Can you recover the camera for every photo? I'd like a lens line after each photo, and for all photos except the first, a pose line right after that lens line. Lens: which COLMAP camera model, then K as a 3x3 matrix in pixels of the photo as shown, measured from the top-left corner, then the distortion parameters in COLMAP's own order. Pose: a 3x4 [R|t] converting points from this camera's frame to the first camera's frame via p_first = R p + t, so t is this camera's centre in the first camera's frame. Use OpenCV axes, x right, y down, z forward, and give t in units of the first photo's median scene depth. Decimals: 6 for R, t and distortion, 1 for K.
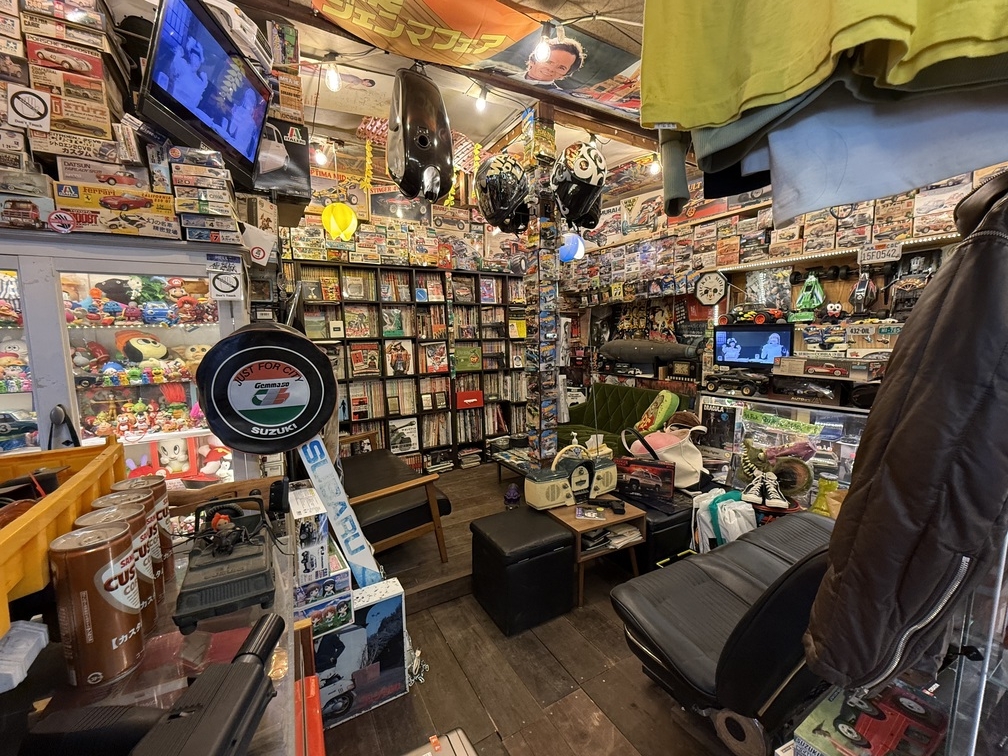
lens RADIAL K [[409.1, 0, 505.5], [0, 409.1, 380.6], [0, 0, 1]] dist [-0.001908, -0.000122]
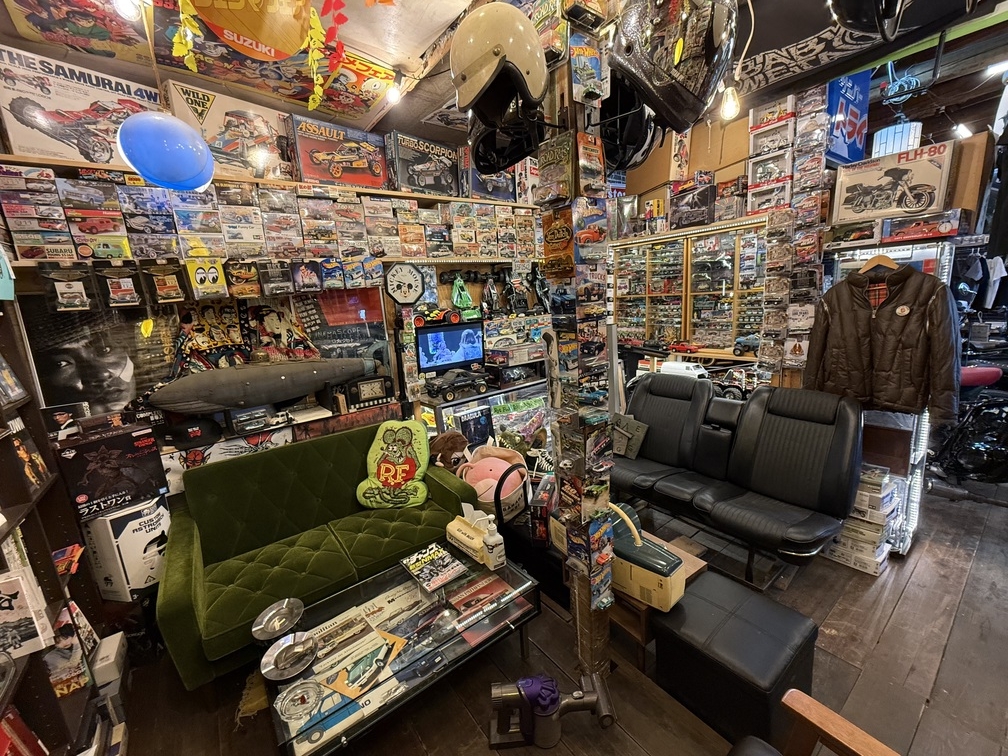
lens RADIAL K [[409.1, 0, 507.6], [0, 409.1, 379.9], [0, 0, 1]] dist [-0.001908, -0.000122]
pose [[-0.122117, -0.177877, 0.976446, -0.331551], [0.180889, 0.963343, 0.198112, -0.153906], [-0.975893, 0.200821, -0.085465, 0.852633]]
